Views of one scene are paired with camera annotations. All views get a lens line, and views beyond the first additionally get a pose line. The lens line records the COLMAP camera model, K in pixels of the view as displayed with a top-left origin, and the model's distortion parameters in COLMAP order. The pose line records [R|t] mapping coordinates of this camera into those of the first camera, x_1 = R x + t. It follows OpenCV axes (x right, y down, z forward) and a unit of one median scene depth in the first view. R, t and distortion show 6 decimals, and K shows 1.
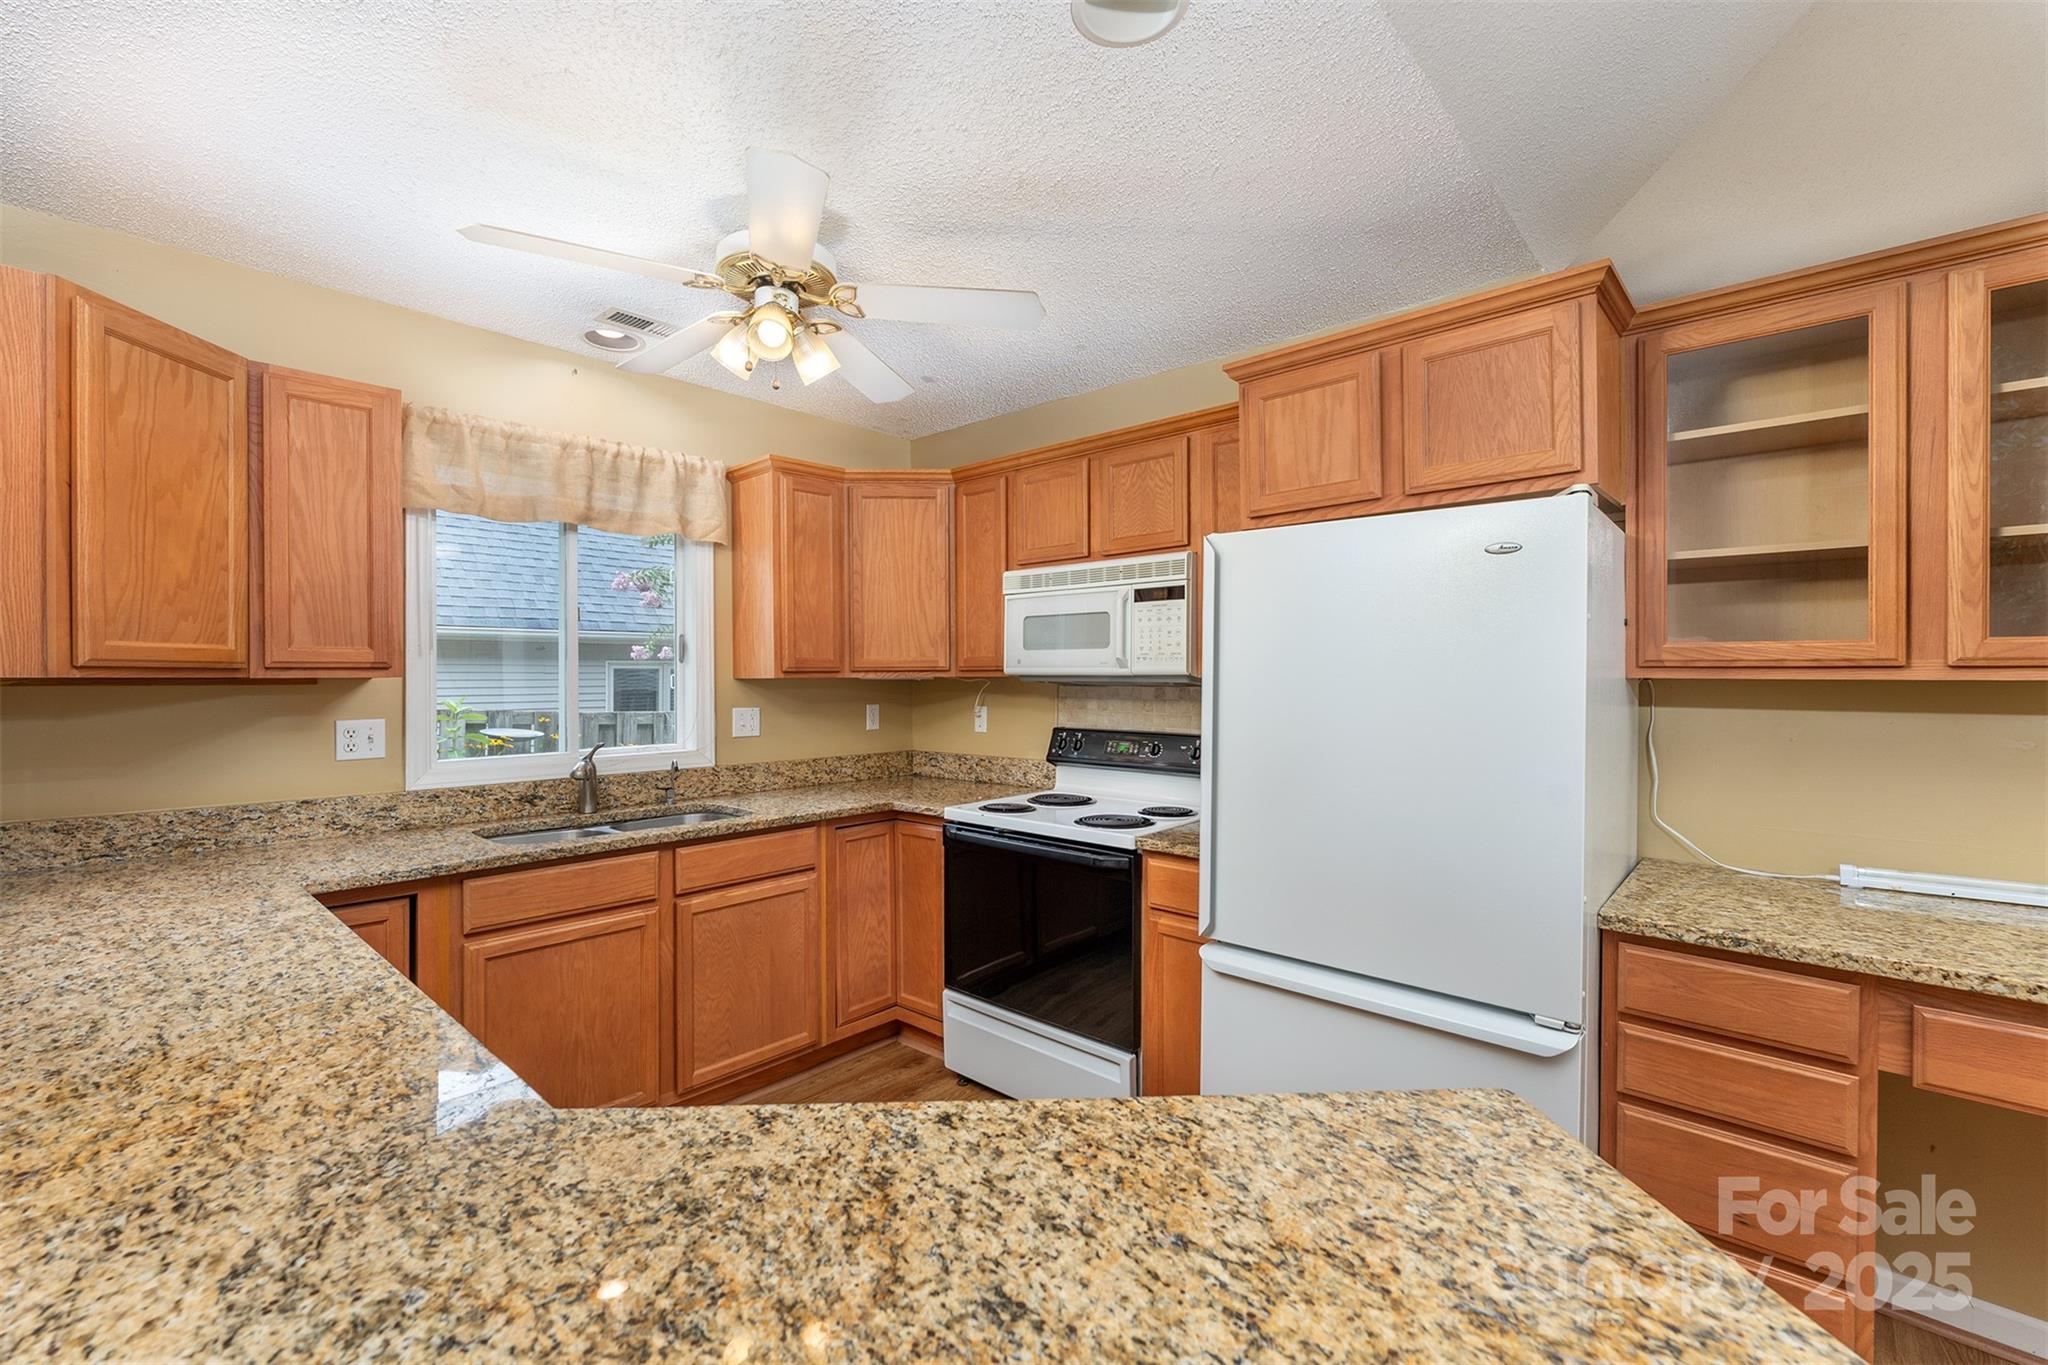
lens RADIAL K [[856.6, 0, 1015.6], [0, 856.6, 677.2], [0, 0, 1]] dist [-0.000200, -0.000084]
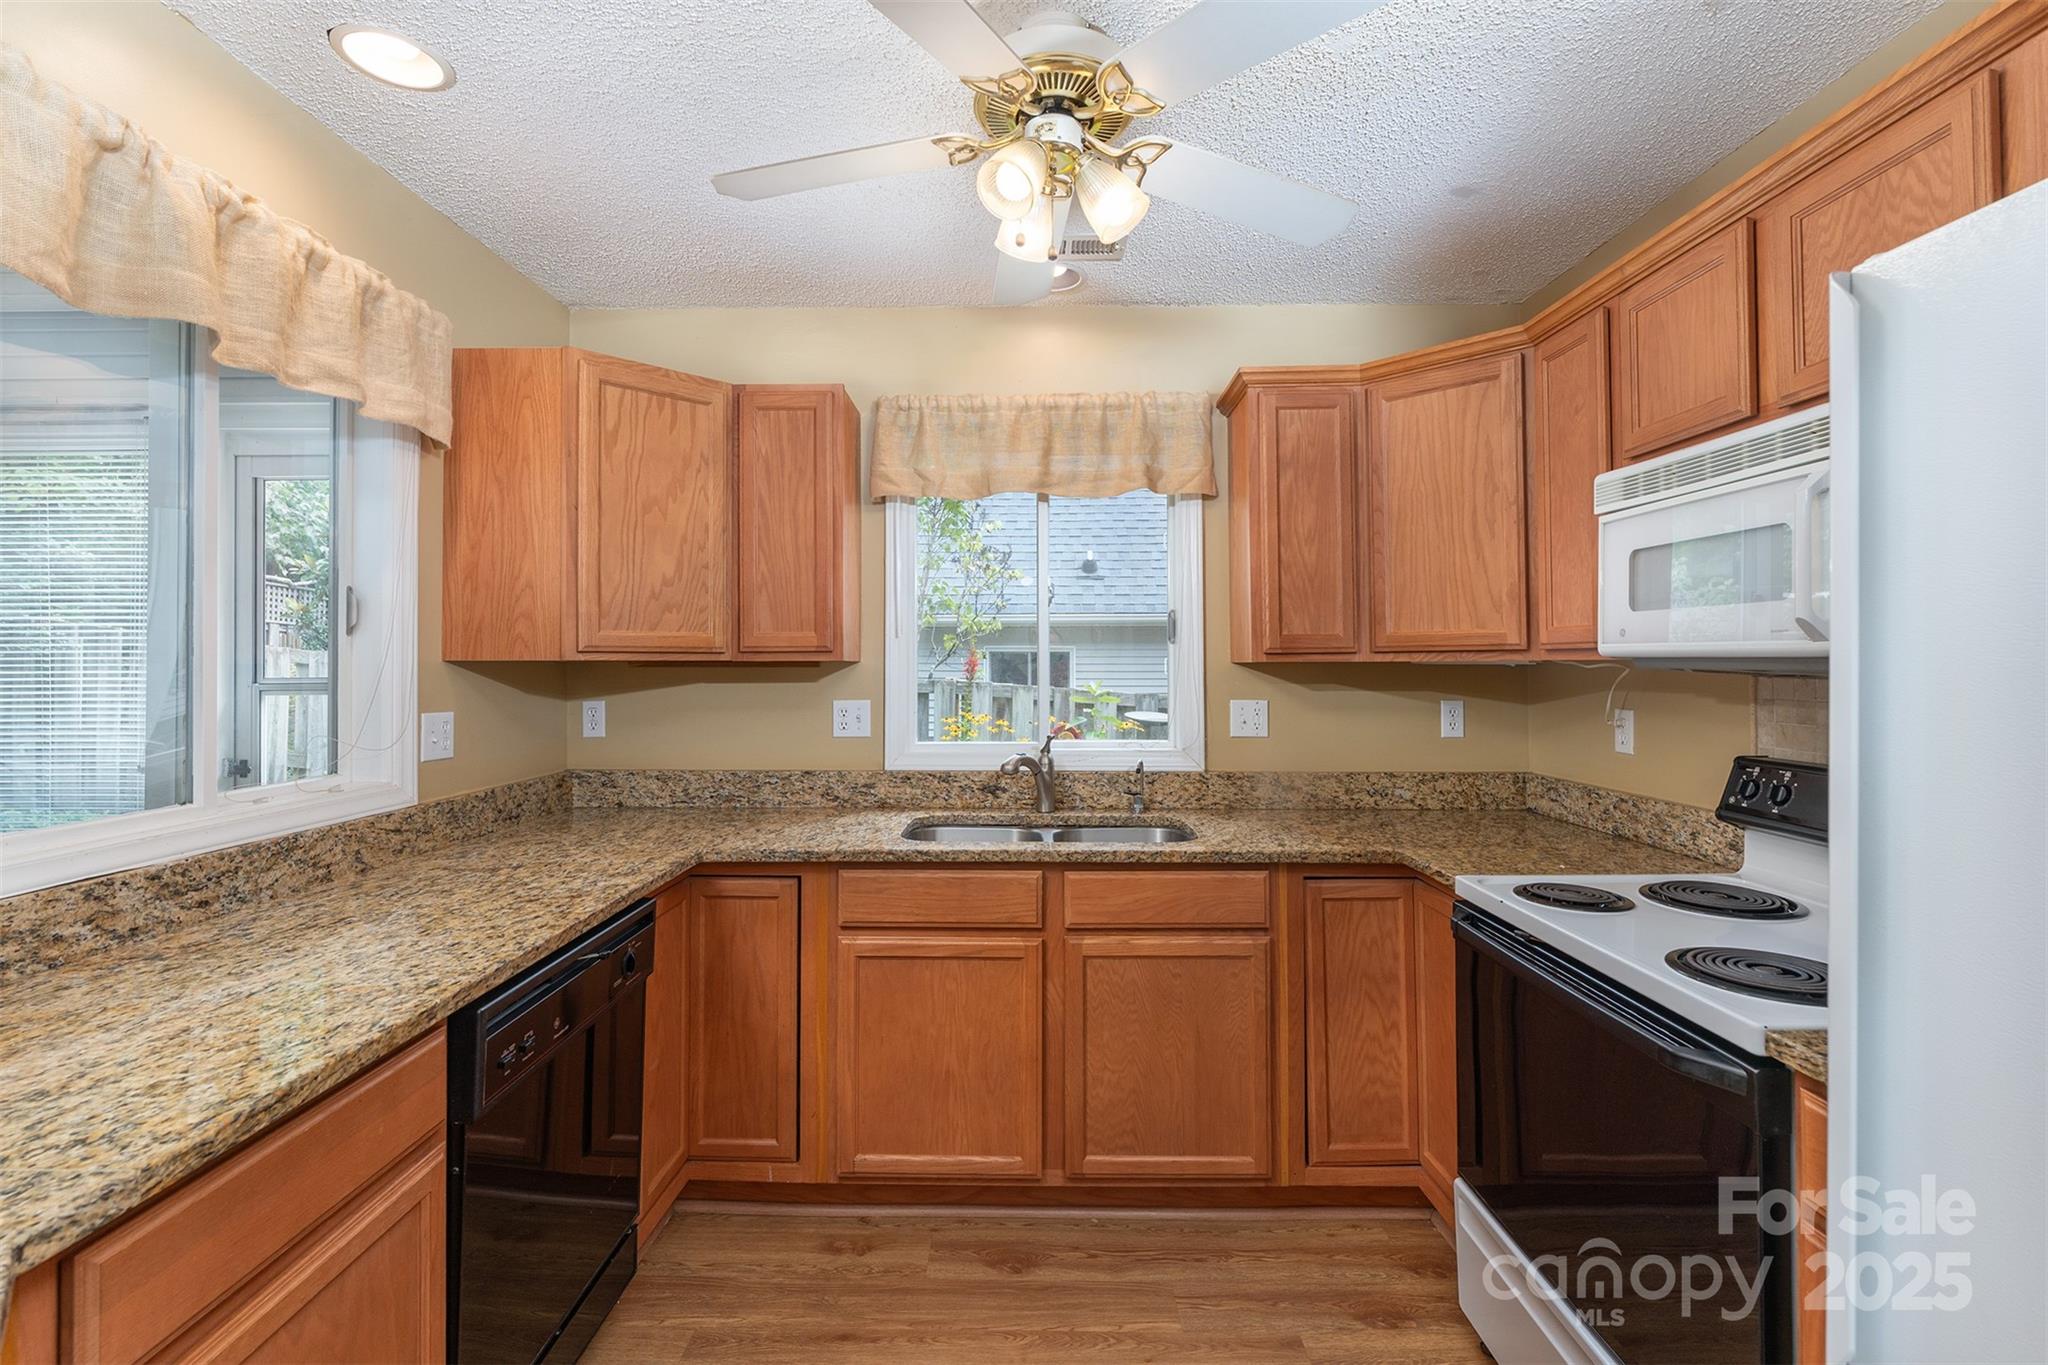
lens RADIAL K [[907.1, 0, 1020.8], [0, 907.1, 647.1], [0, 0, 1]] dist [-0.000659, -0.000182]
pose [[0.670209, -0.010958, -0.742091, 0.198796], [-0.001021, 0.999876, -0.015686, 0.000749], [0.742172, 0.011271, 0.670115, 0.356279]]
